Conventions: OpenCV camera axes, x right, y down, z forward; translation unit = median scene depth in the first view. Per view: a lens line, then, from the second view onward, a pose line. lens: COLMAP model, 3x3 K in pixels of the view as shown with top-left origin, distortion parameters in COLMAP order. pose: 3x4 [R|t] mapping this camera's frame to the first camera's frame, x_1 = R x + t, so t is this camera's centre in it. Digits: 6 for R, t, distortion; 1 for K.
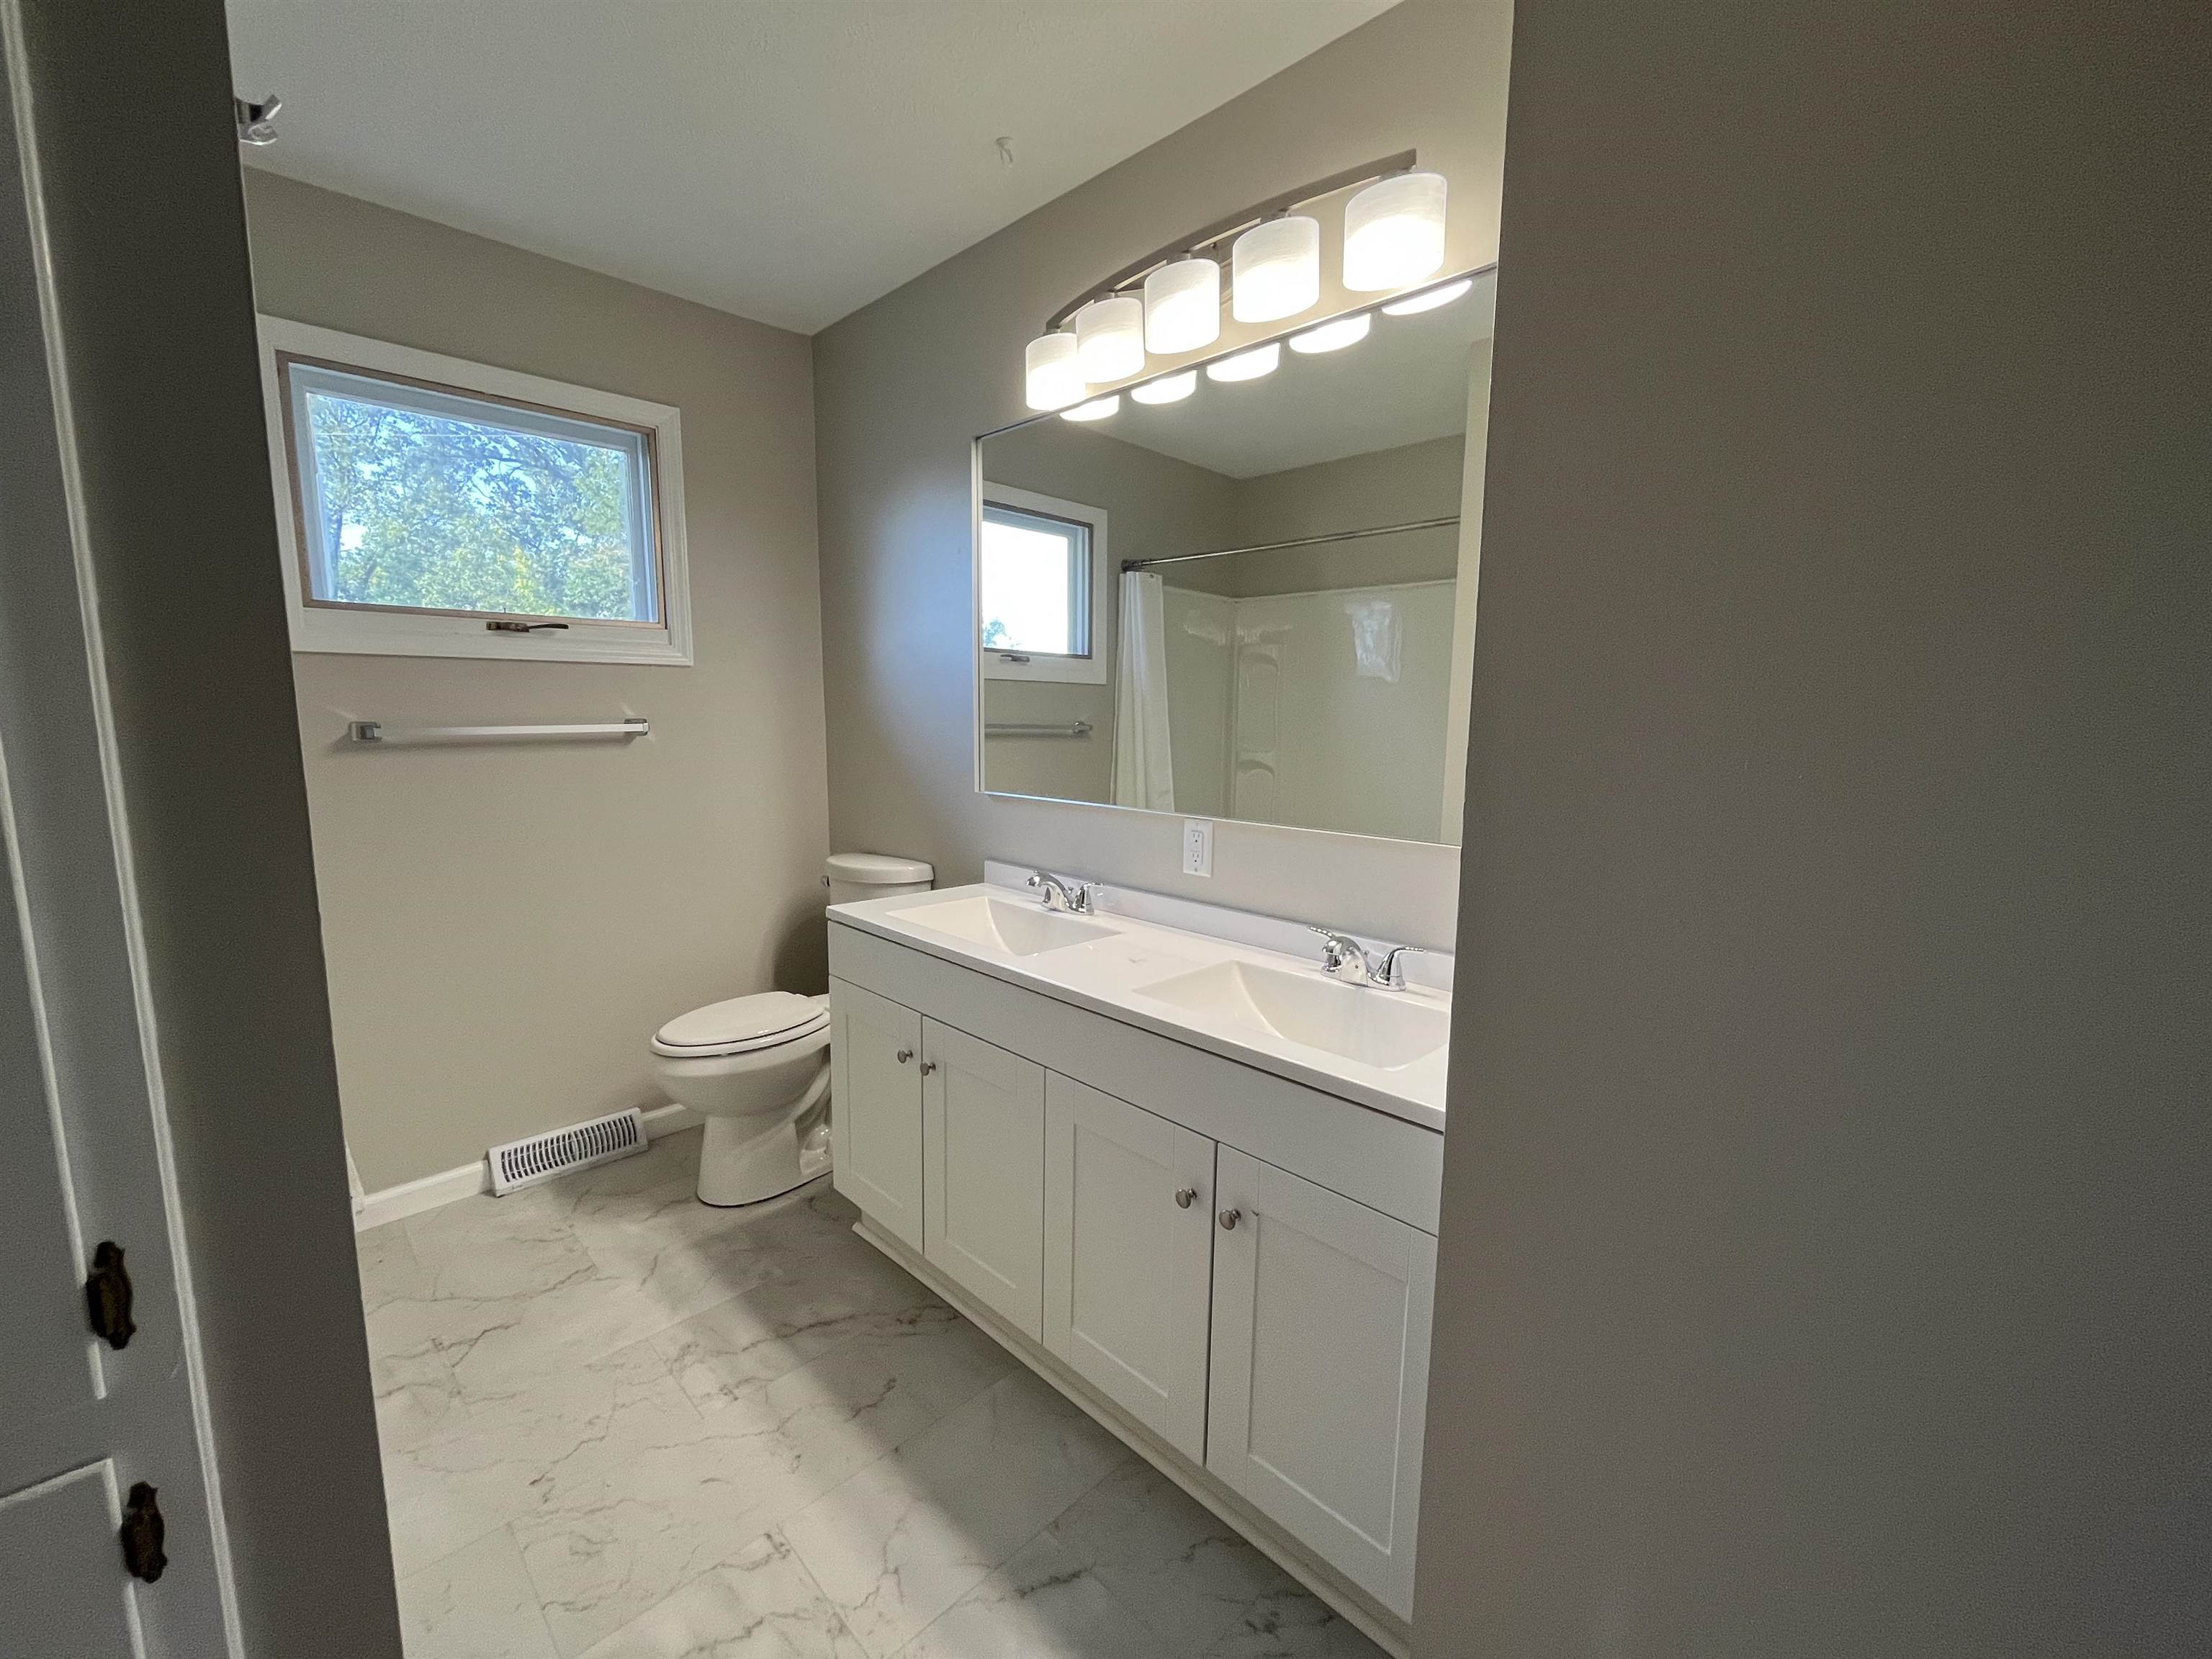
lens RADIAL K [[907.4, 0, 1107.5], [0, 907.4, 833.4], [0, 0, 1]] dist [-0.001953, -0.000028]
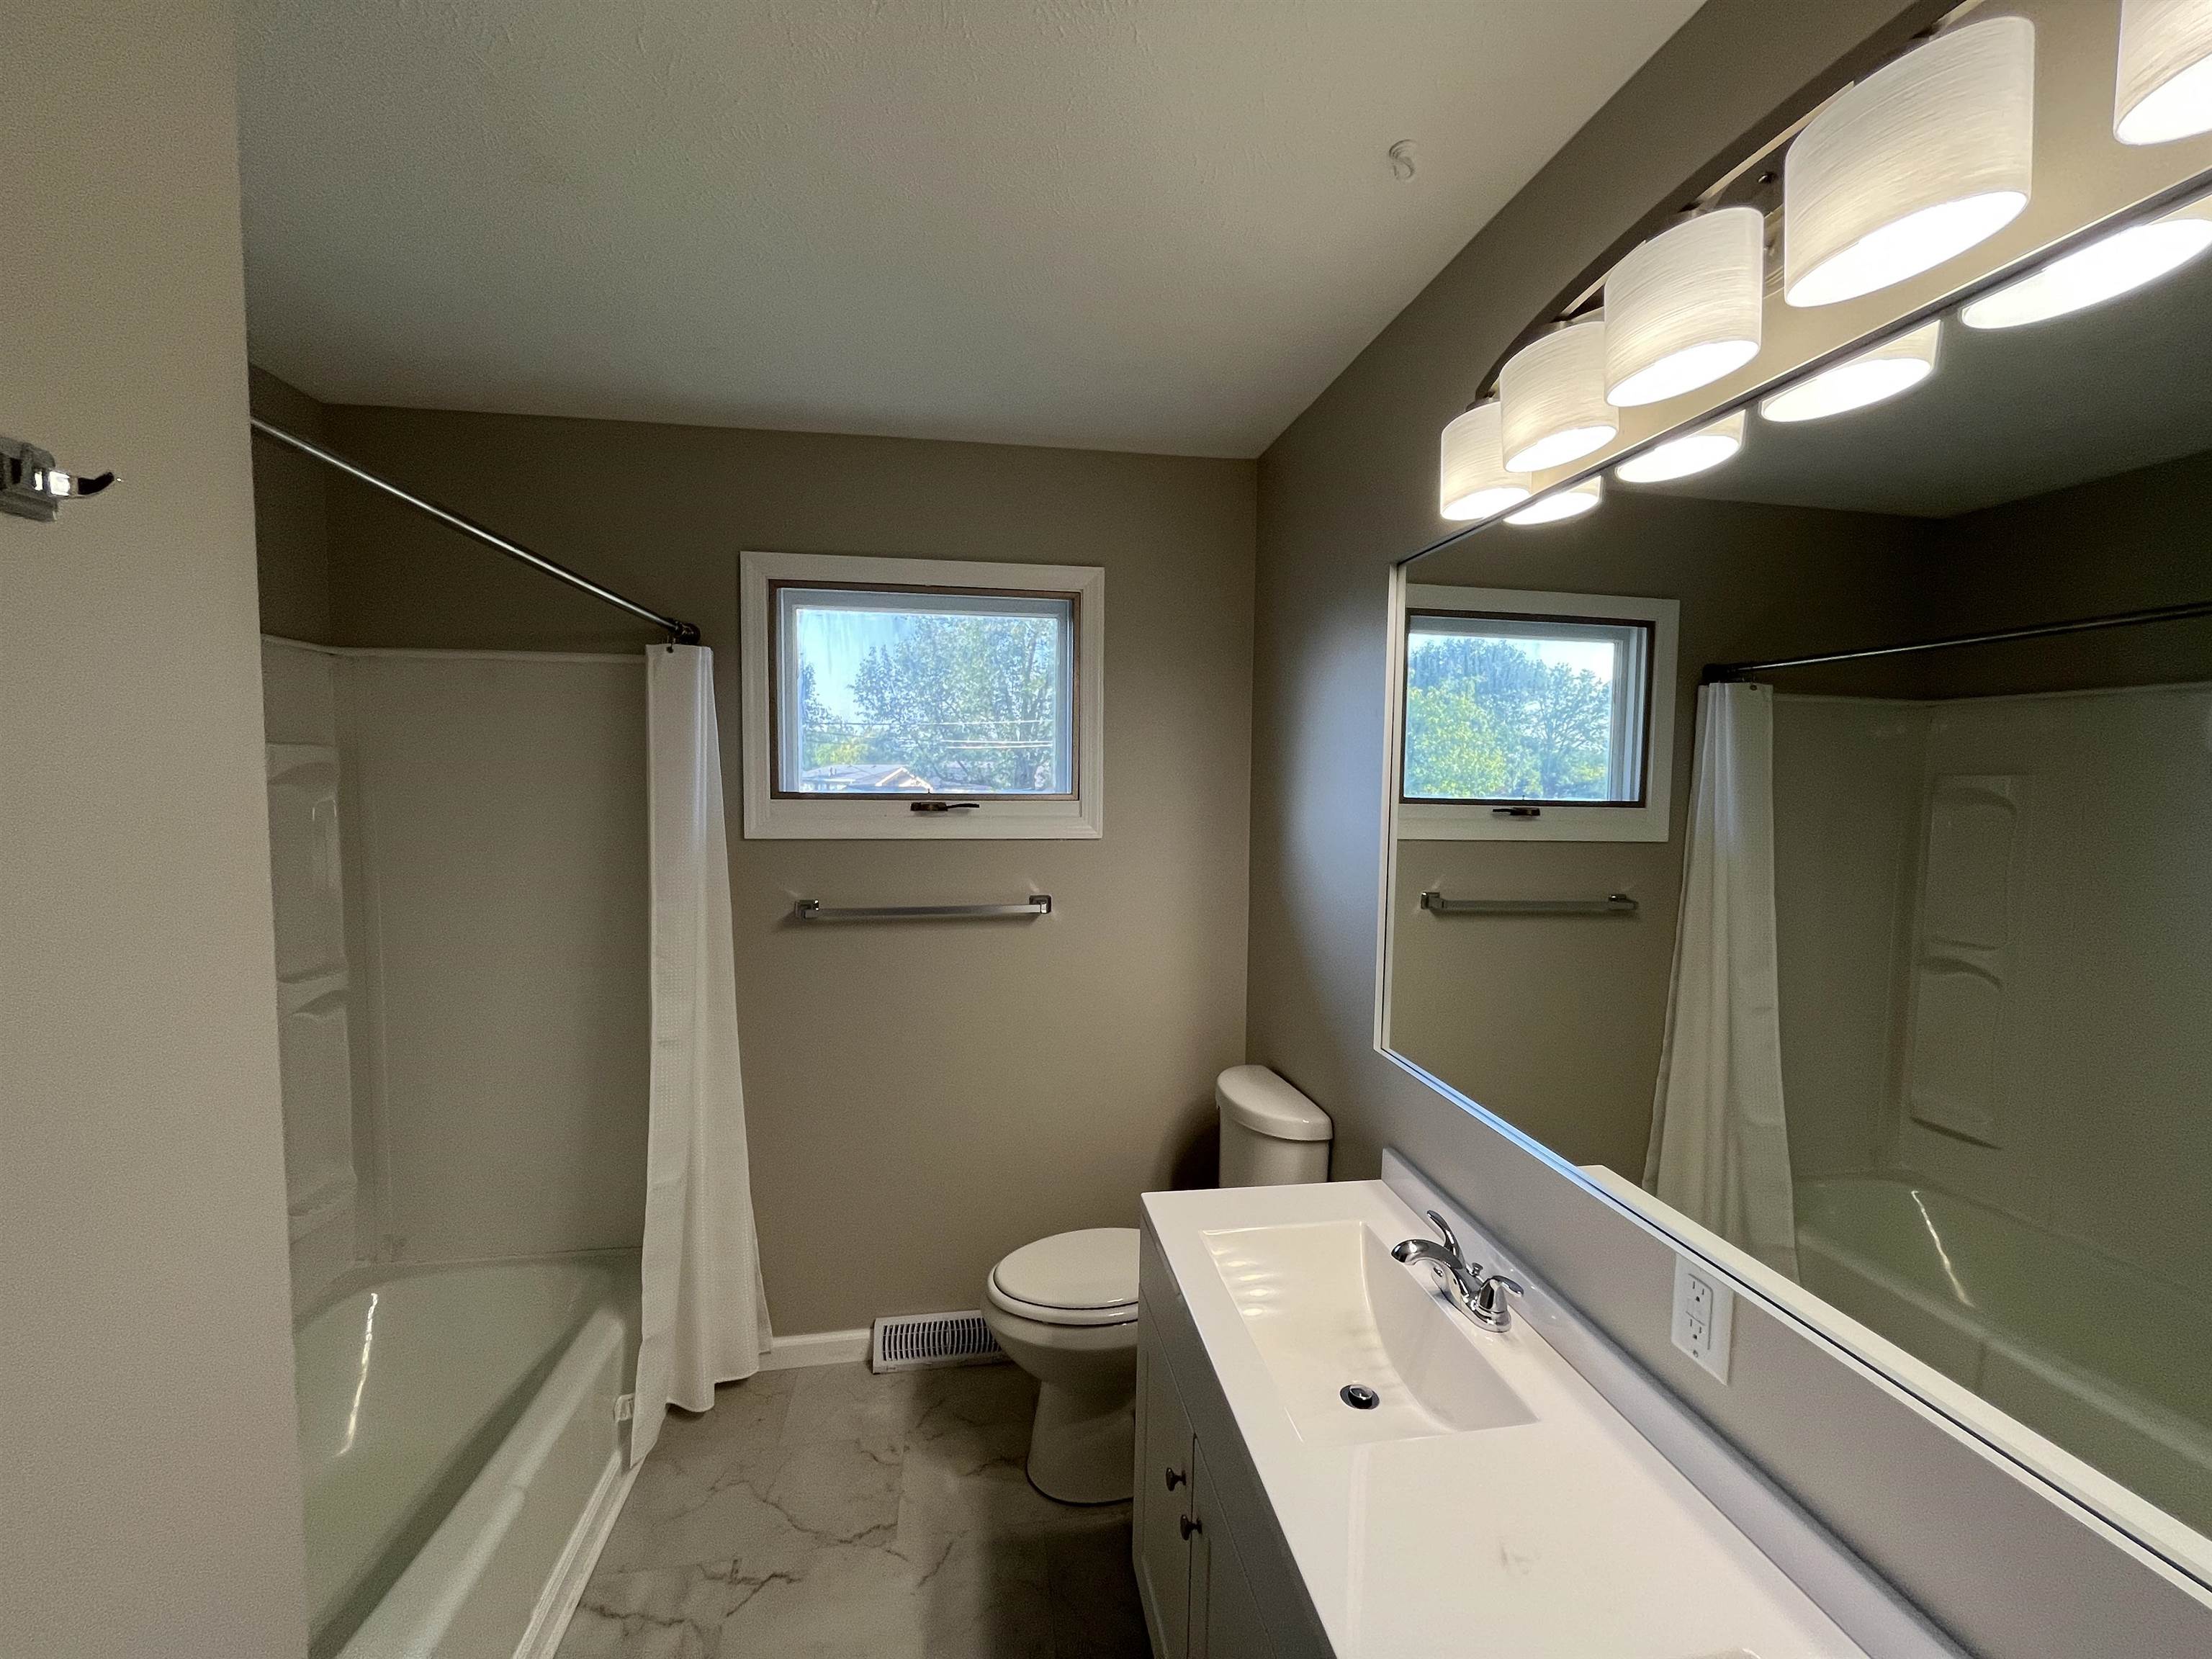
lens RADIAL K [[907.4, 0, 1106.1], [0, 907.4, 834.6], [0, 0, 1]] dist [-0.001953, -0.000028]
pose [[0.809354, 0.038876, -0.586033, 0.106641], [-0.084383, 0.995152, -0.050523, -0.180483], [0.581227, 0.090342, 0.808711, 0.329422]]
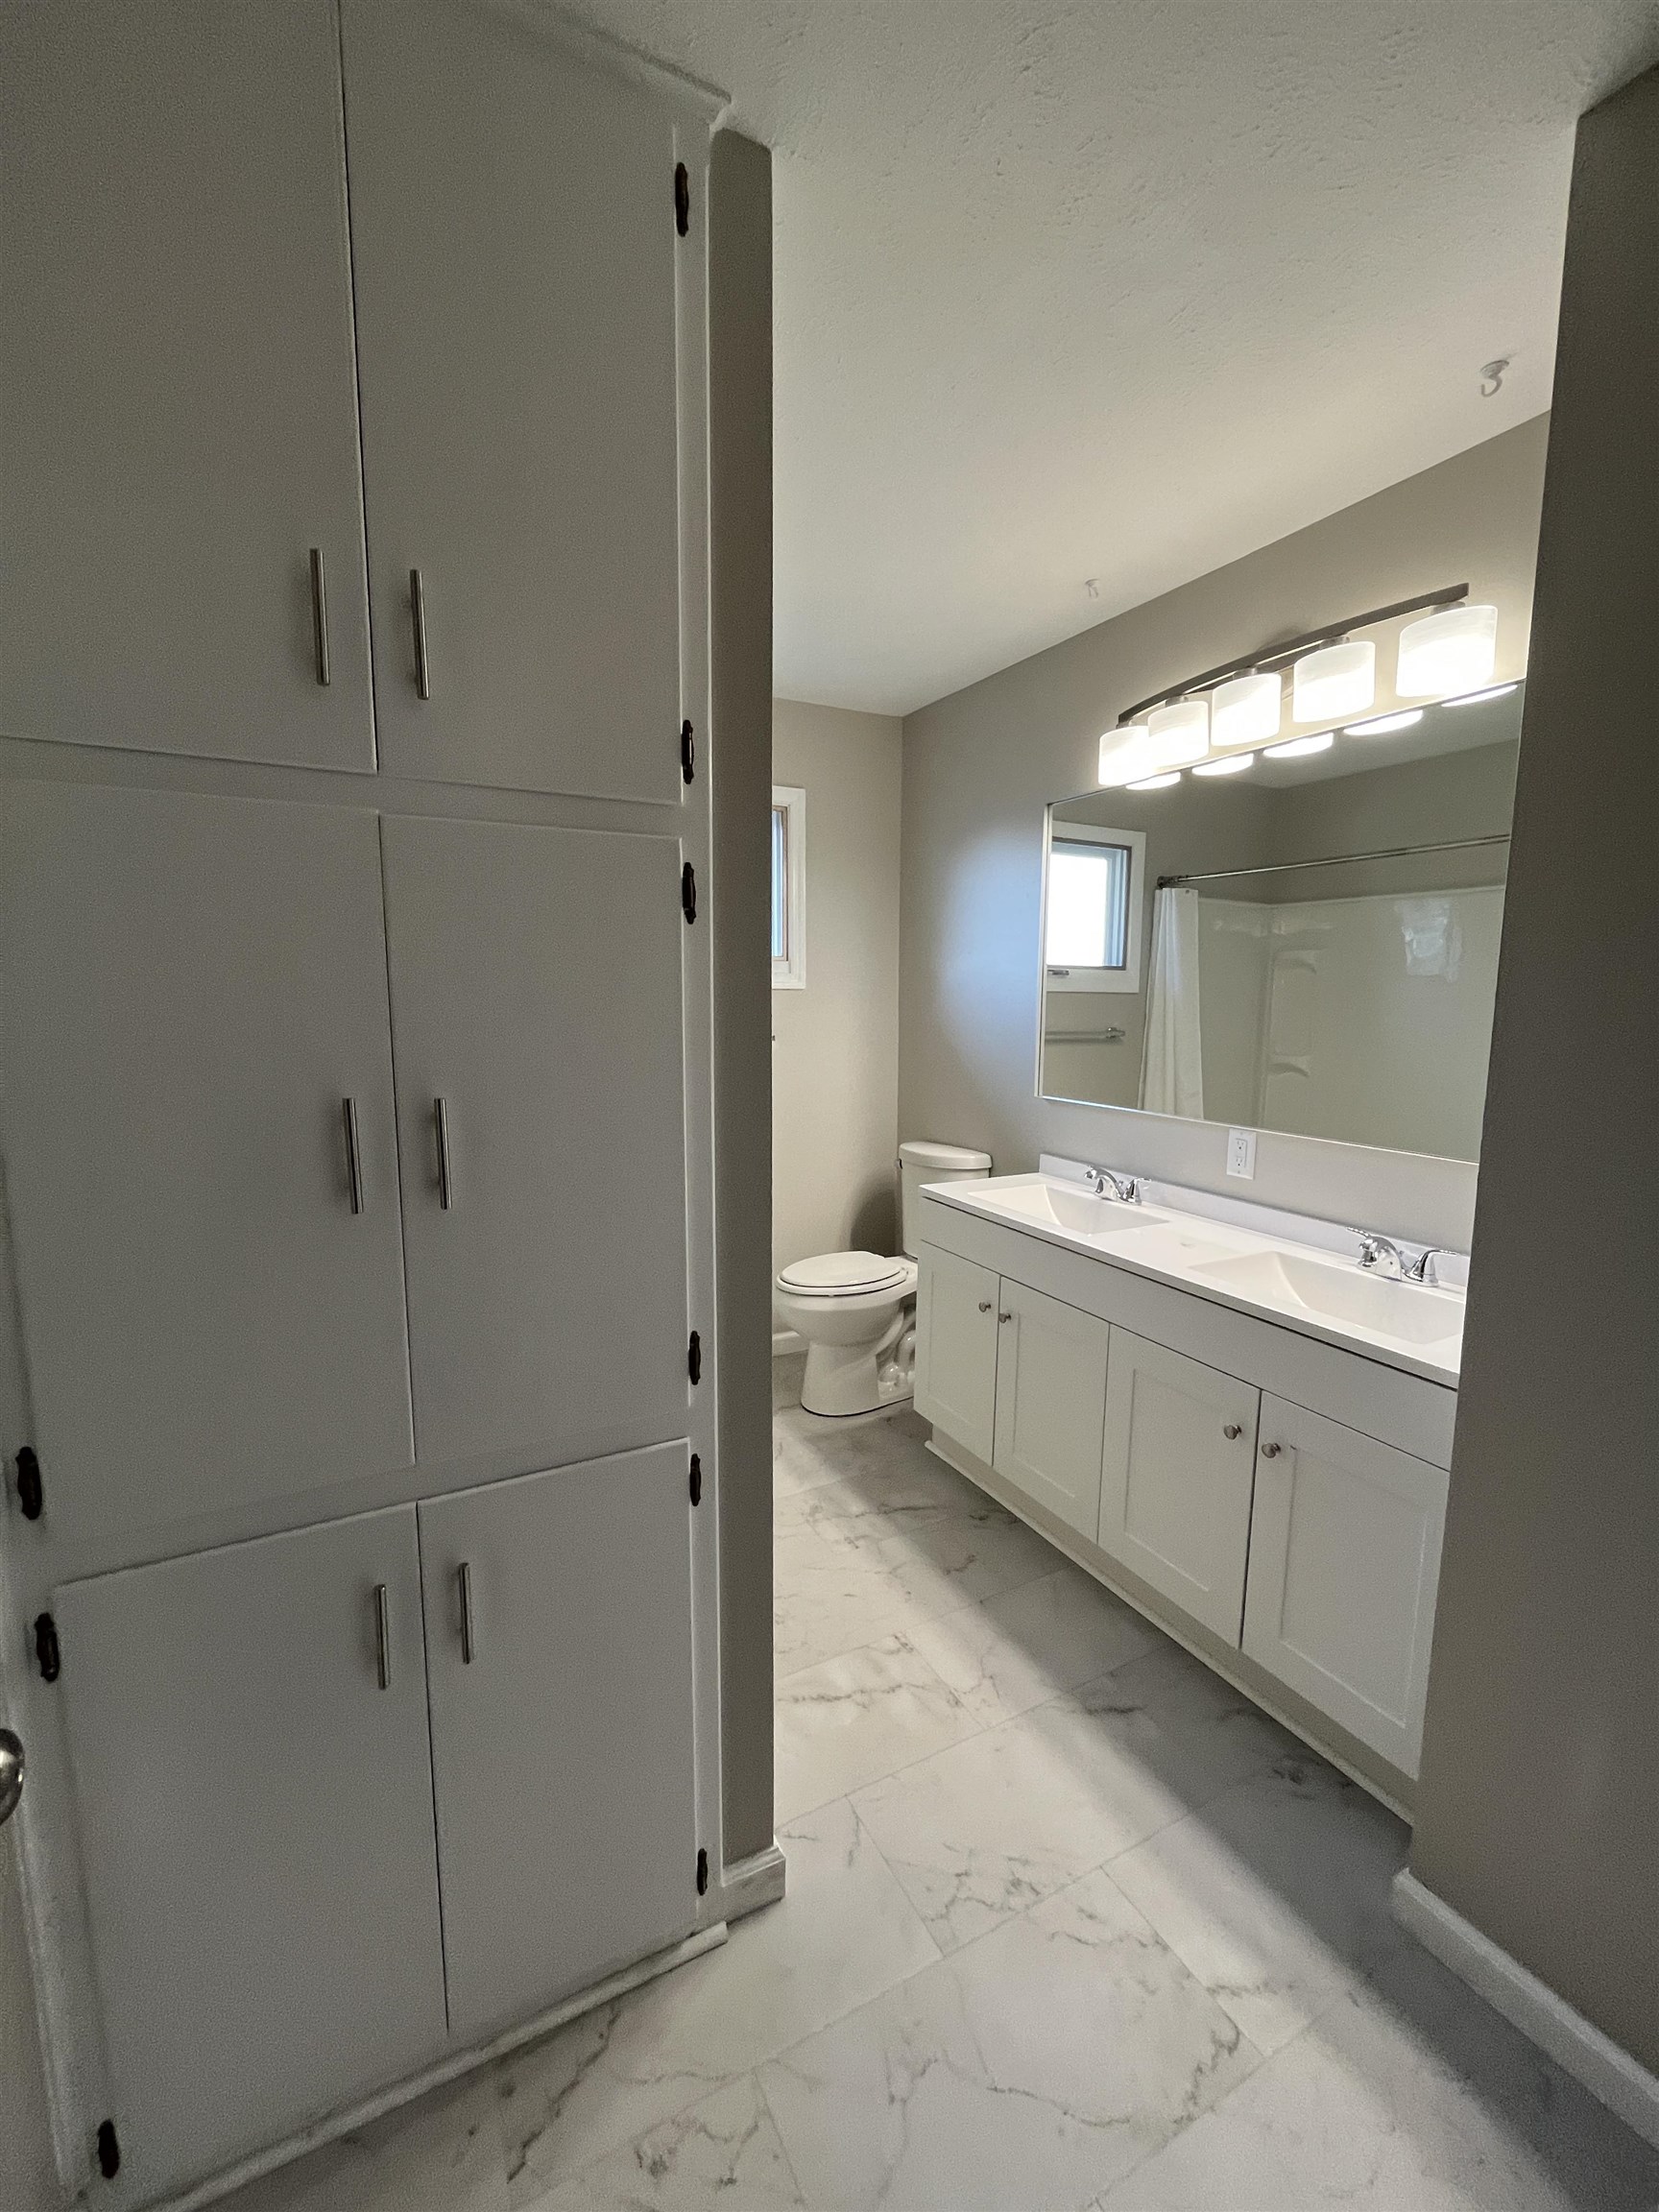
lens RADIAL K [[907.4, 0, 825.1], [0, 907.4, 1107.1], [0, 0, 1]] dist [-0.001953, -0.000028]
pose [[0.954759, 0.032365, -0.295615, -0.063060], [-0.035517, 0.999355, -0.005298, -0.017664], [0.295253, 0.015558, 0.955292, -0.254322]]
